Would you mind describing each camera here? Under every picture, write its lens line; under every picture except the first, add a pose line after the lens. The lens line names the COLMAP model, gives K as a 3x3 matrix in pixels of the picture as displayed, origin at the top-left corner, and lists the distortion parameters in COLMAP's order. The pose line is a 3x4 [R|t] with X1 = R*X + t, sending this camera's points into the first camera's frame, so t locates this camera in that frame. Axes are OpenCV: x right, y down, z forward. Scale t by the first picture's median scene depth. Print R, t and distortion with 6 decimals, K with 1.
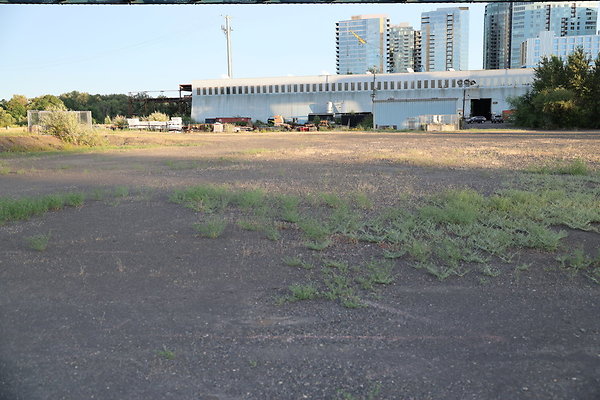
lens RADIAL K [[783.0, 0, 276.0], [0, 783.0, 204.1], [0, 0, 1]] dist [0.095316, 0.000000]
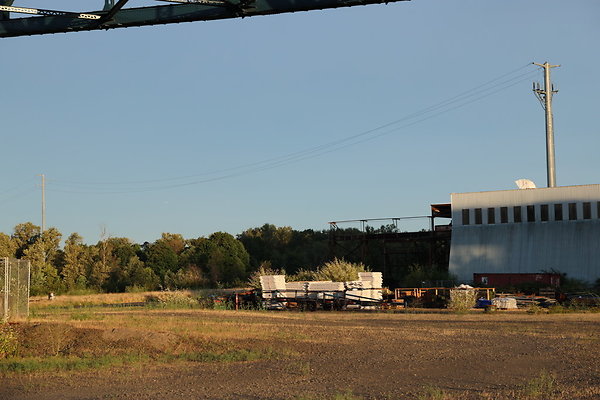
lens RADIAL K [[1094.0, 0, 293.8], [0, 1094.0, 186.8], [0, 0, 1]] dist [0.208536, 0.000000]
pose [[0.917785, -0.033723, -0.395643, 0.066517], [-0.040768, 0.983119, -0.178367, -0.040474], [0.394980, 0.179832, 0.900917, 0.367858]]
